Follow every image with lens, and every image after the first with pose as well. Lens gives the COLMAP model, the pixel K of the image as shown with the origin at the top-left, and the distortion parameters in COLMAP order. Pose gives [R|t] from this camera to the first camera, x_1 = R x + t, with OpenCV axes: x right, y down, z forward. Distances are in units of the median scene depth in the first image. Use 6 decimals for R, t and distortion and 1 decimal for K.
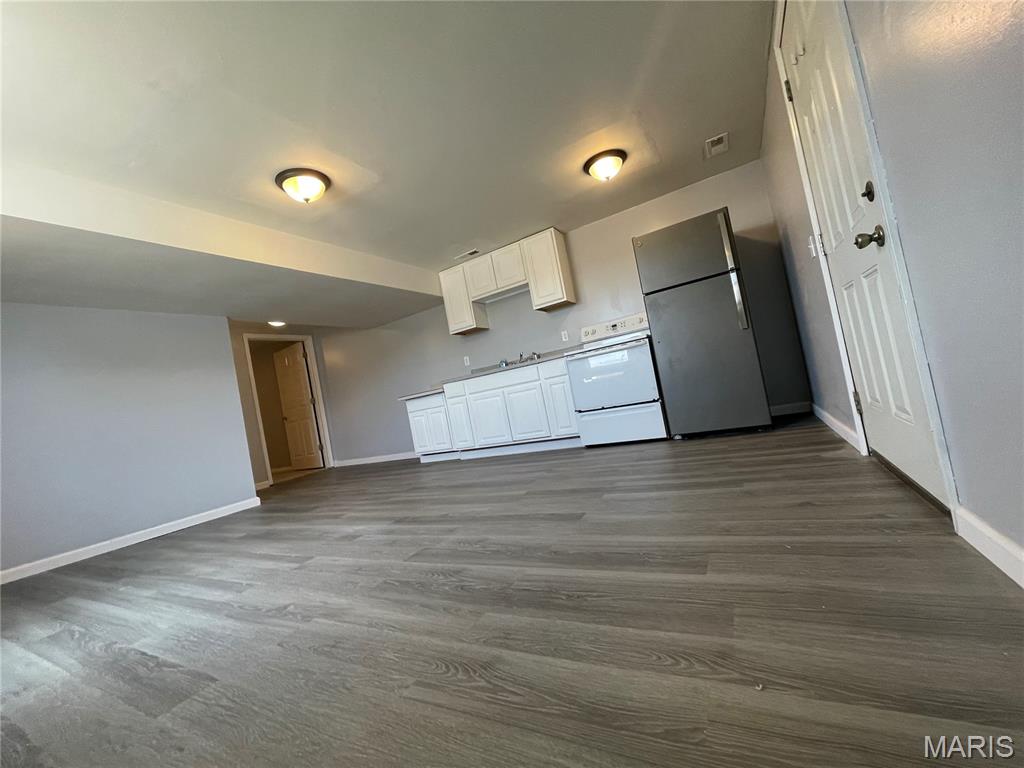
lens RADIAL K [[412.9, 0, 509.8], [0, 412.9, 381.7], [0, 0, 1]] dist [-0.003073, -0.000253]
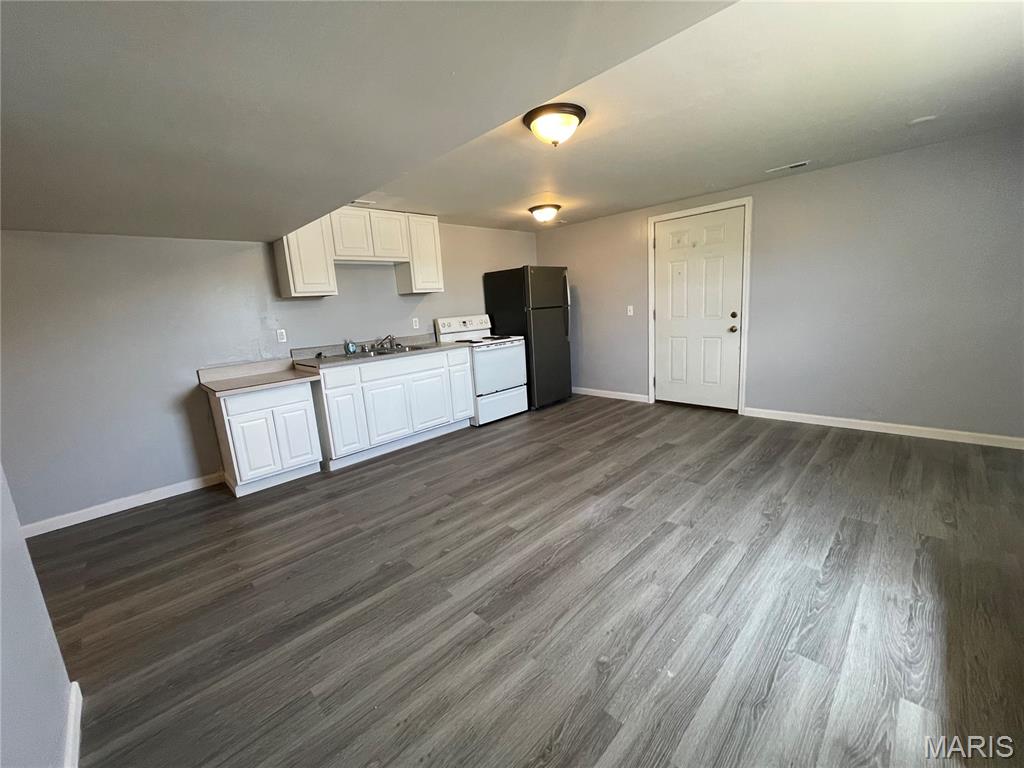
lens RADIAL K [[412.9, 0, 509.8], [0, 412.9, 381.7], [0, 0, 1]] dist [-0.003073, -0.000253]
pose [[0.280079, -0.009881, 0.959926, -0.852087], [-0.017318, 0.999732, 0.015344, 0.013192], [-0.959821, -0.020922, 0.279833, 0.553840]]
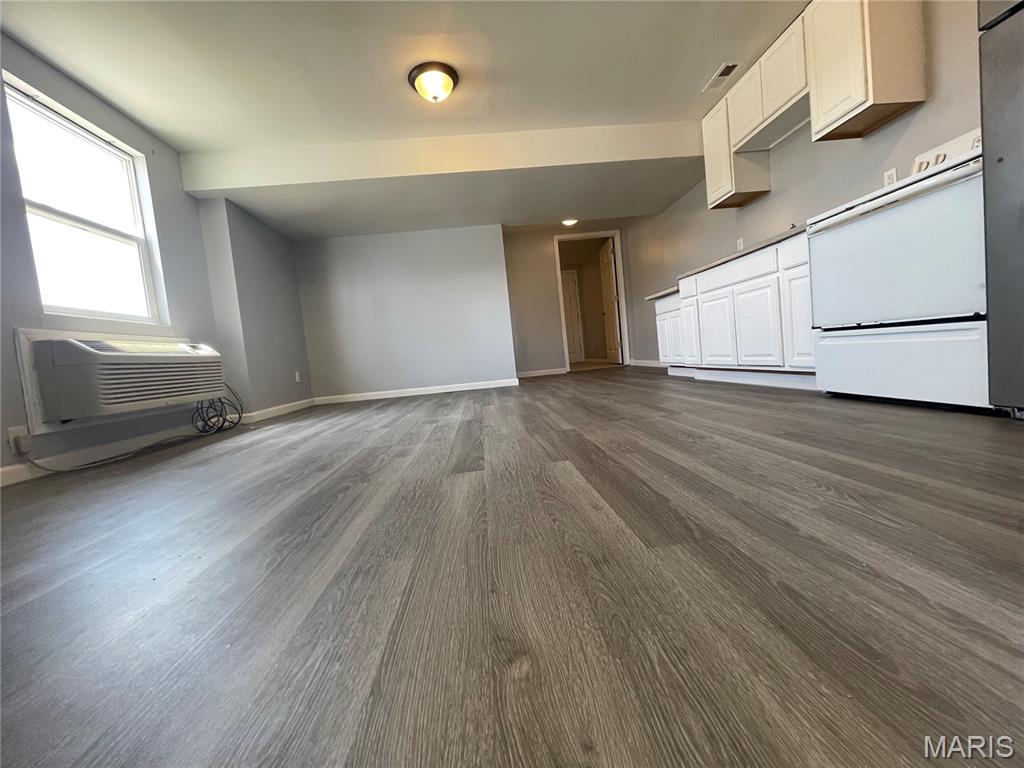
lens RADIAL K [[412.9, 0, 509.8], [0, 412.9, 381.7], [0, 0, 1]] dist [-0.003073, -0.000253]
pose [[0.564258, 0.182859, -0.805093, 0.362496], [0.022895, 0.971323, 0.236660, 0.000790], [0.825281, -0.151970, 0.543890, 0.322733]]
